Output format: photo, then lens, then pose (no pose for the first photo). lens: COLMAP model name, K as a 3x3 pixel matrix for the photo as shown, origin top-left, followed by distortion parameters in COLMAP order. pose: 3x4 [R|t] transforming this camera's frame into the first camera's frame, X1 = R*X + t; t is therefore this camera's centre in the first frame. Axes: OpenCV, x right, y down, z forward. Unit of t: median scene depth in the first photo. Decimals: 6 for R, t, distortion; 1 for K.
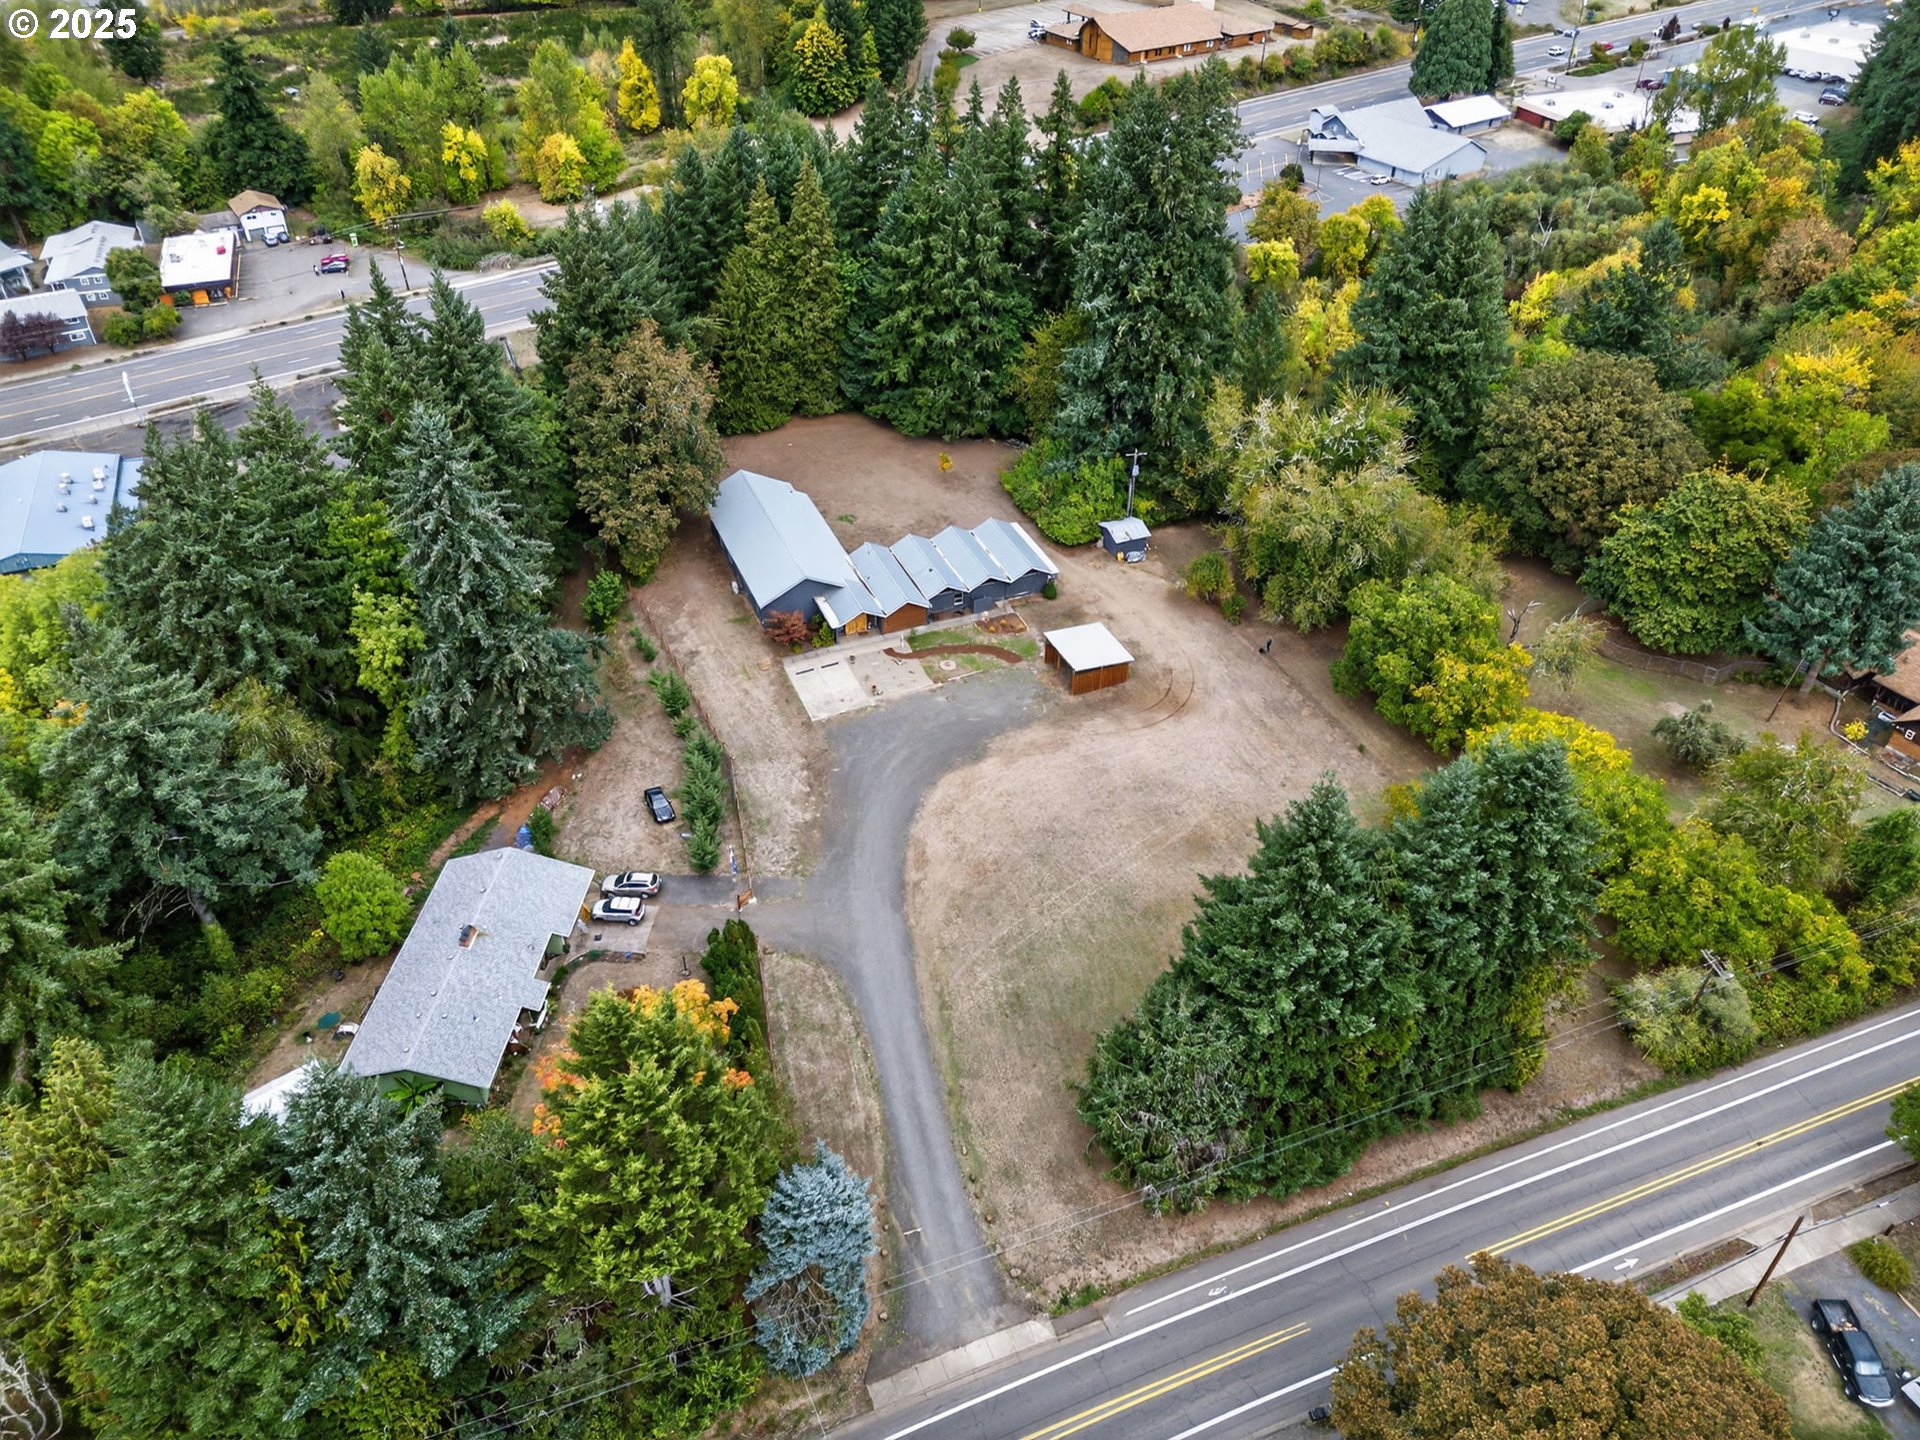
lens RADIAL K [[1357.2, 0, 962.6], [0, 1357.2, 734.8], [0, 0, 1]] dist [0.056507, -0.046308]
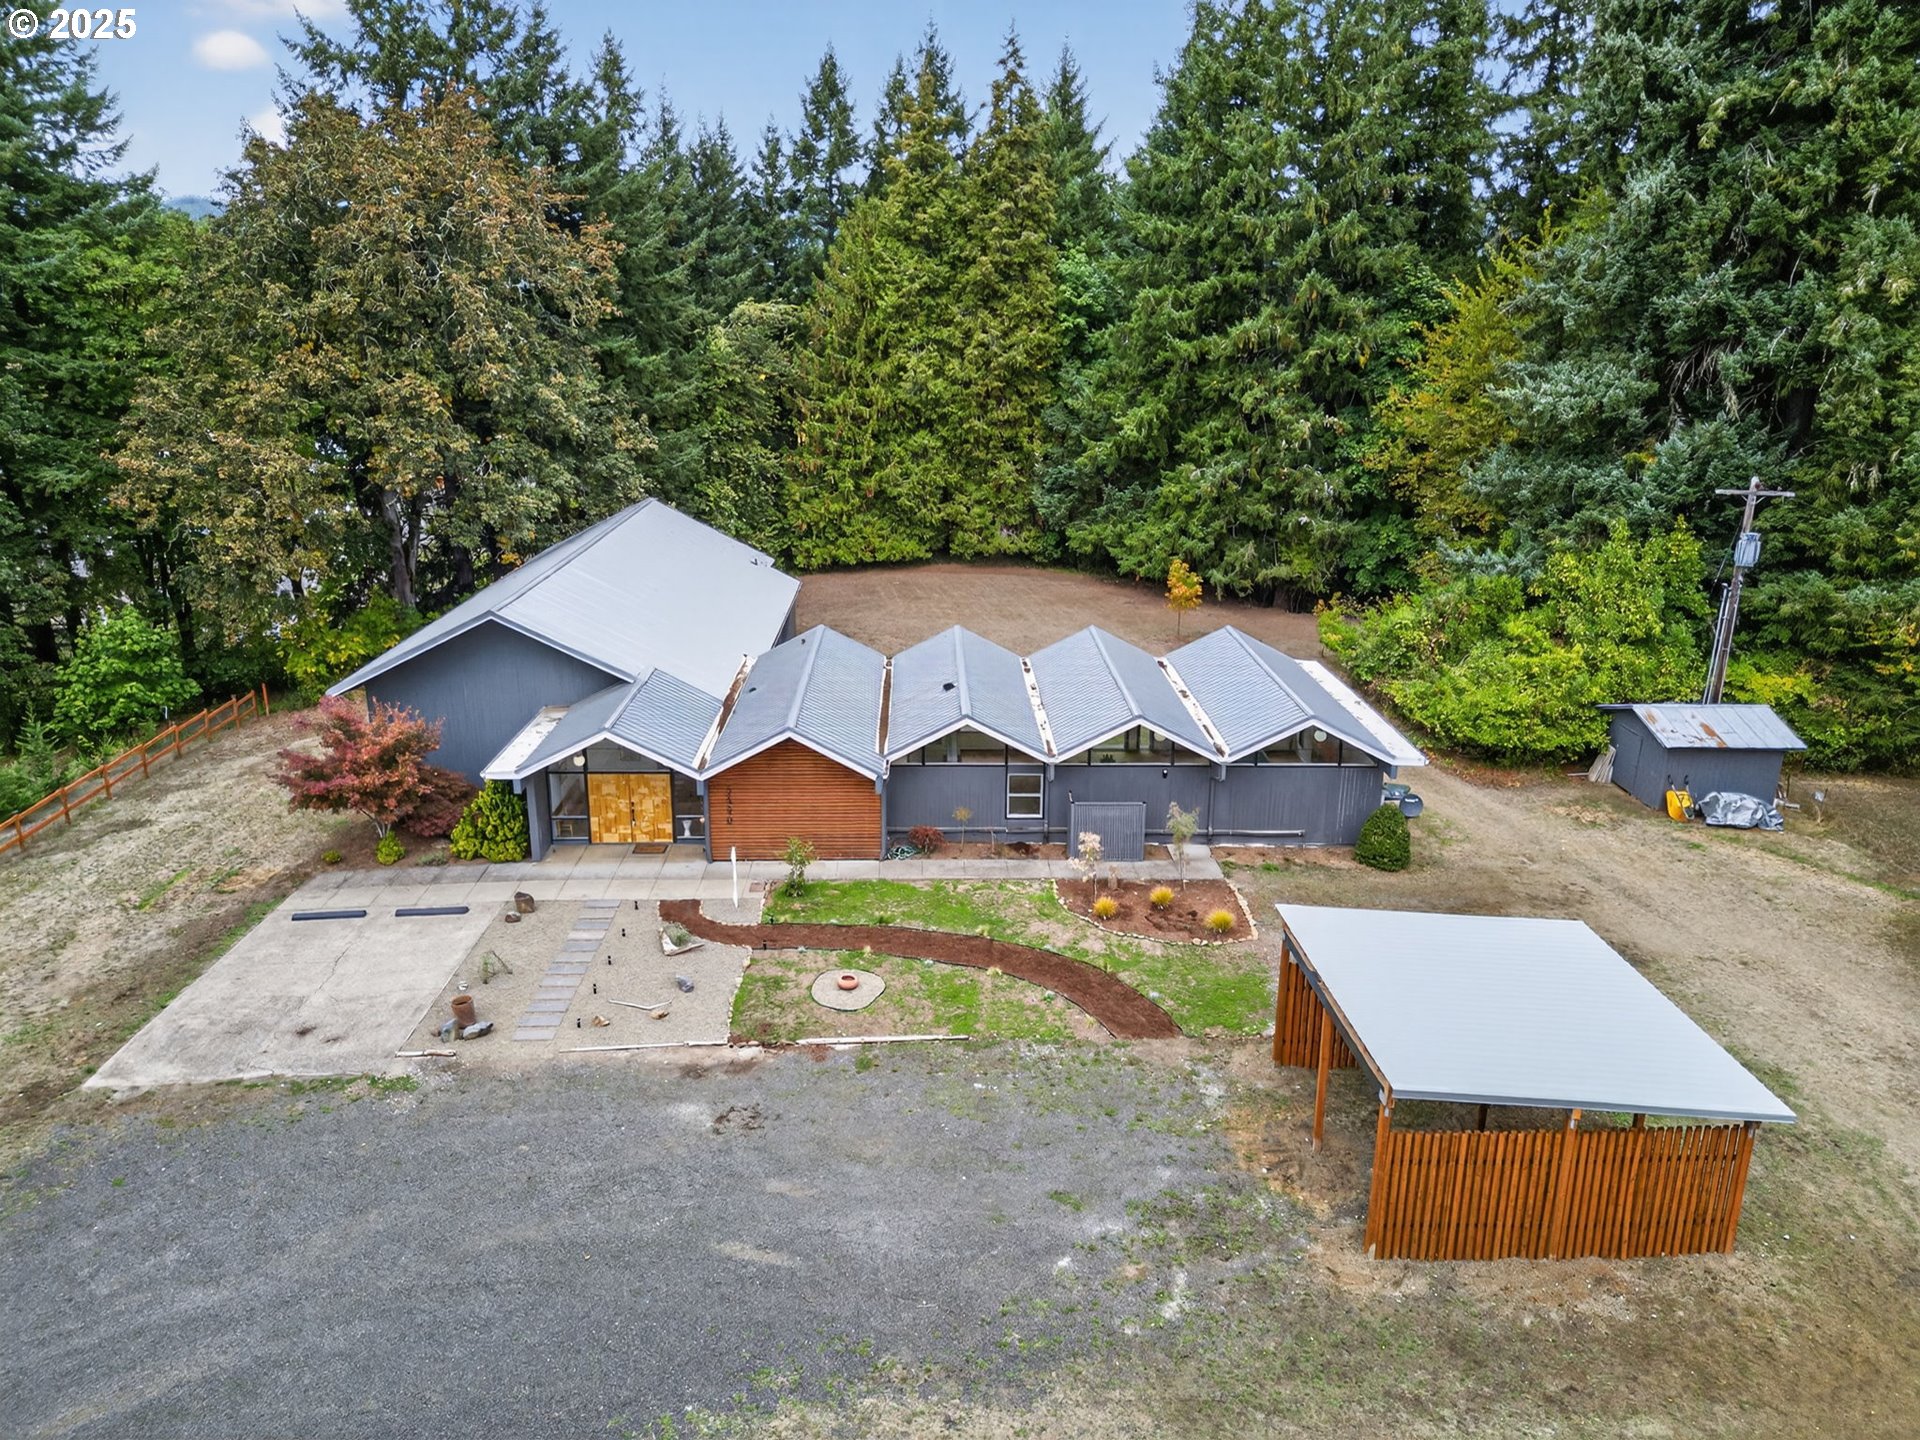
lens RADIAL K [[1357.2, 0, 963.9], [0, 1357.2, 727.0], [0, 0, 1]] dist [0.056507, -0.046308]
pose [[0.933327, 0.105492, -0.343180, 0.079538], [-0.224089, 0.917979, -0.327260, -0.020510], [0.280509, 0.382344, 0.880413, 0.754956]]
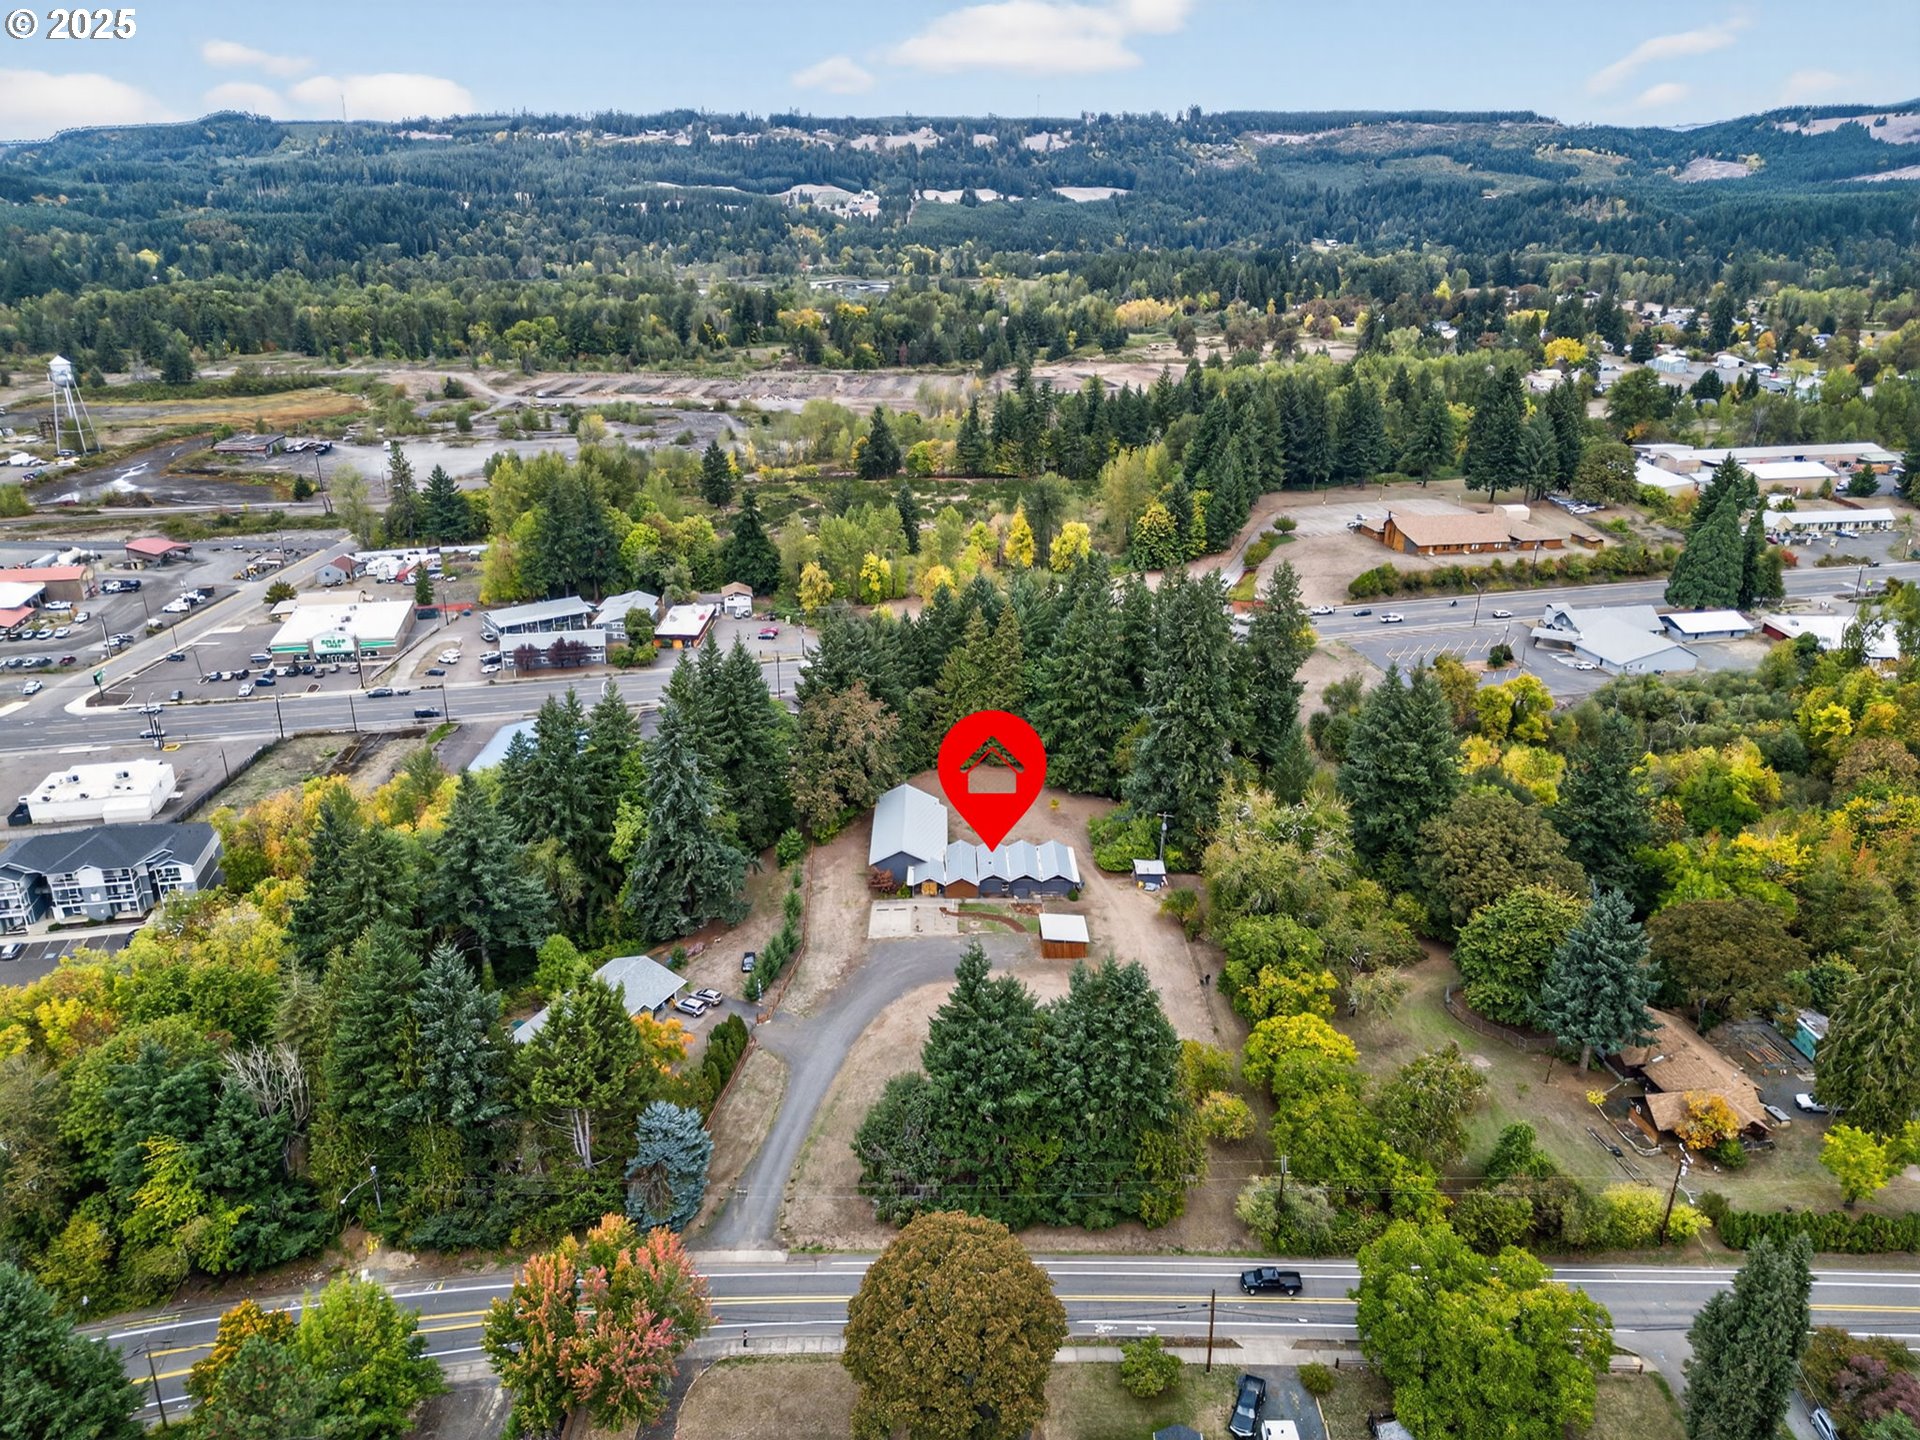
lens RADIAL K [[1357.2, 0, 953.4], [0, 1357.2, 730.1], [0, 0, 1]] dist [0.056507, -0.046308]
pose [[0.926106, 0.136867, -0.351562, 0.433236], [-0.232903, 0.940512, -0.247375, 0.113008], [0.296791, 0.310975, 0.902890, -0.368416]]
